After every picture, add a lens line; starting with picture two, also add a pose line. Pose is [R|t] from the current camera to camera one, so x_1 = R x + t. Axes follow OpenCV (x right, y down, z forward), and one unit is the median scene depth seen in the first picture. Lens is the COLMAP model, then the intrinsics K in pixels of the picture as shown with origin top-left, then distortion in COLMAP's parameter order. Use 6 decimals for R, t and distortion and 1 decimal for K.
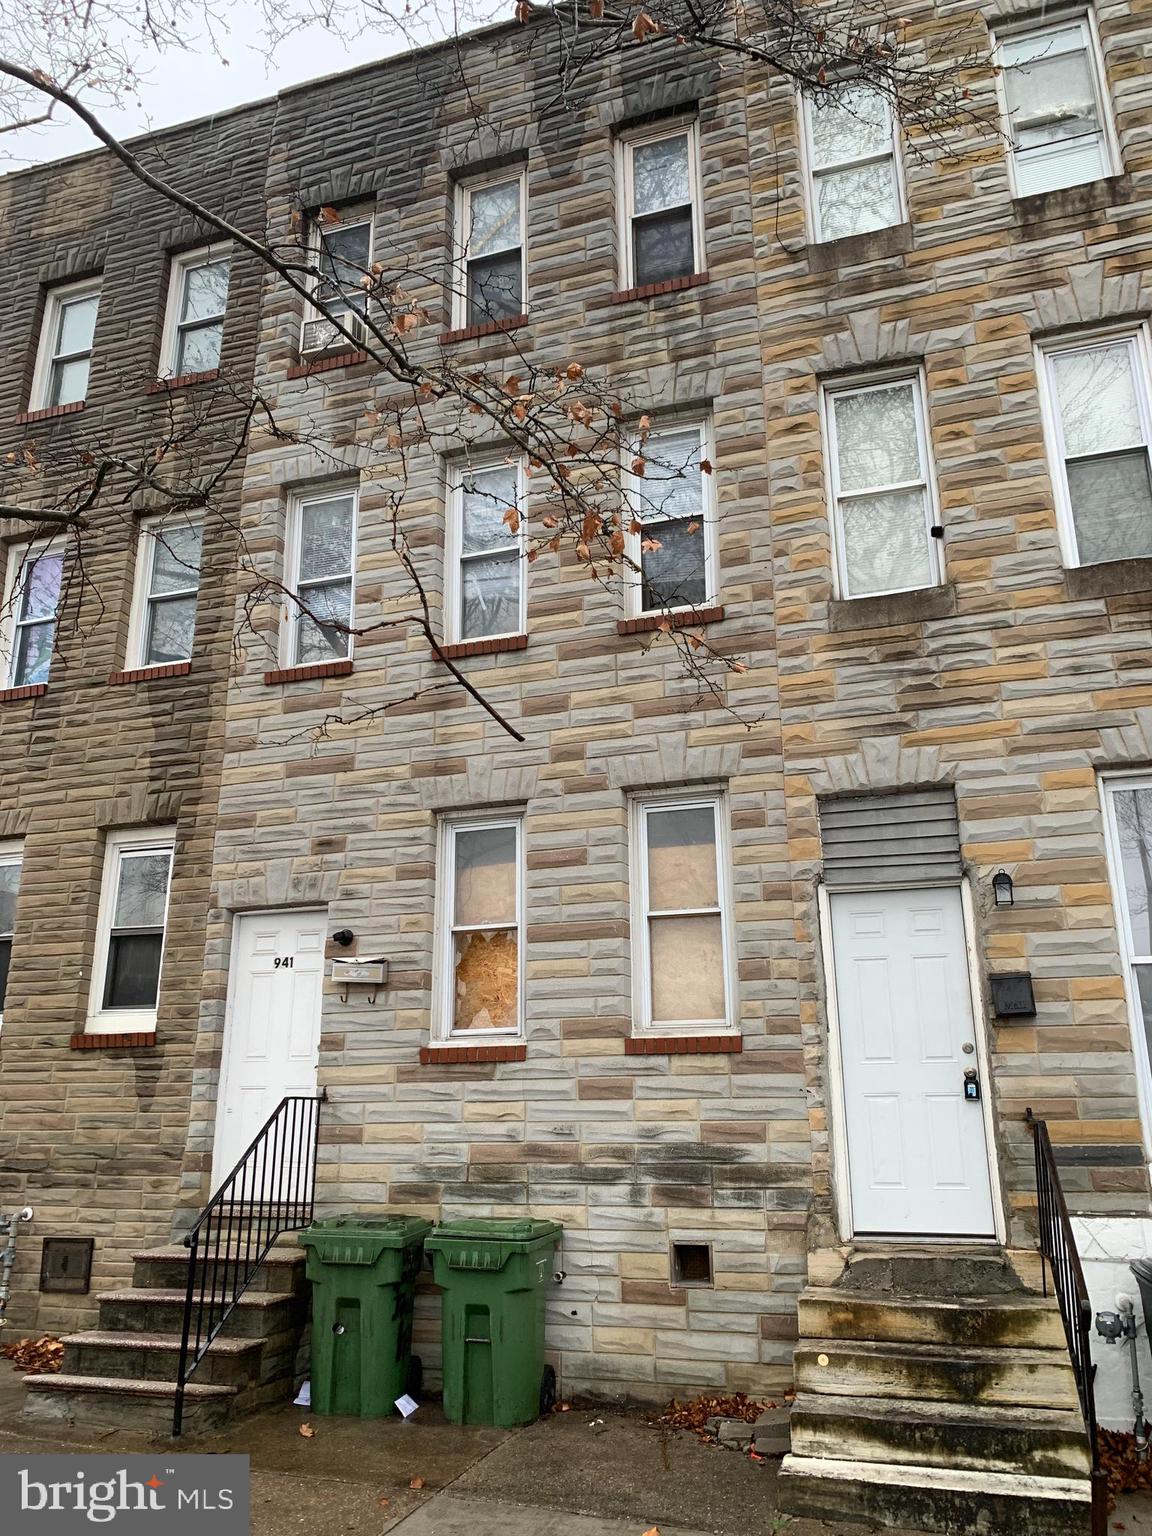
lens RADIAL K [[1165.3, 0, 576.0], [0, 1165.3, 768.0], [0, 0, 1]] dist [0.059139, -0.074360]
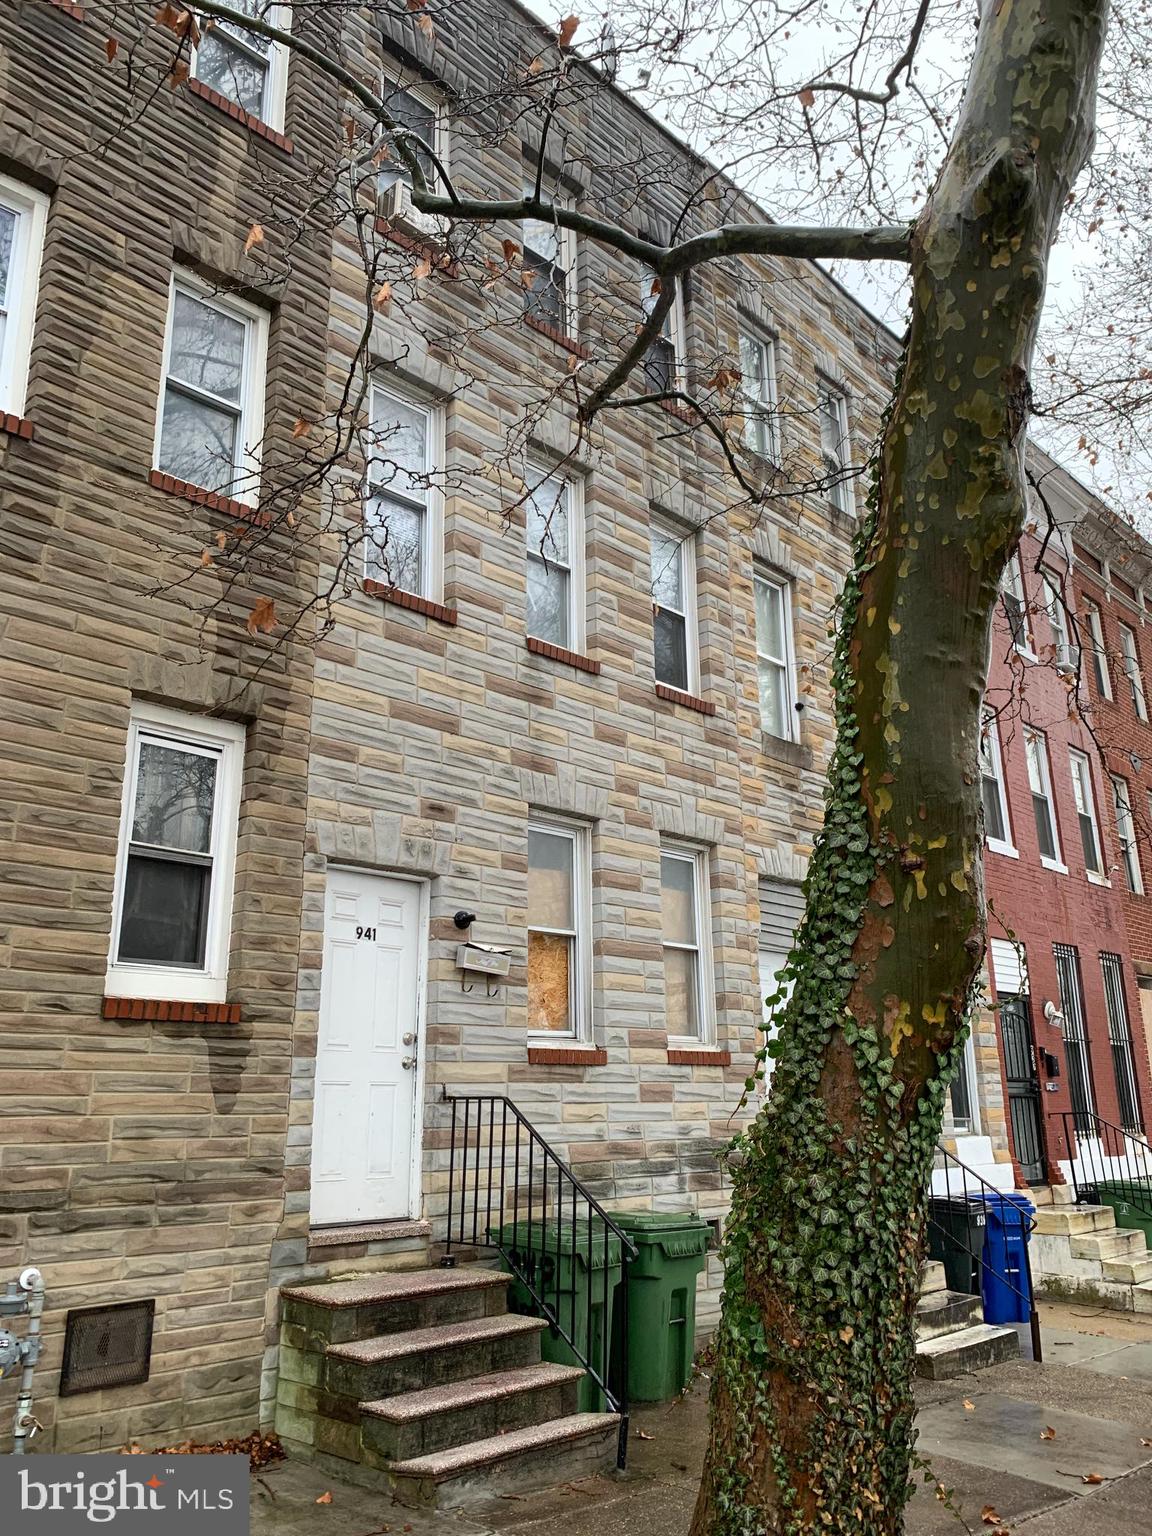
lens RADIAL K [[1165.3, 0, 576.0], [0, 1165.3, 768.0], [0, 0, 1]] dist [0.059139, -0.074360]
pose [[0.437078, 0.251884, 0.863434, -0.962445], [-0.251286, 0.955956, -0.151671, 0.146274], [-0.863608, -0.150677, 0.481122, 0.503685]]
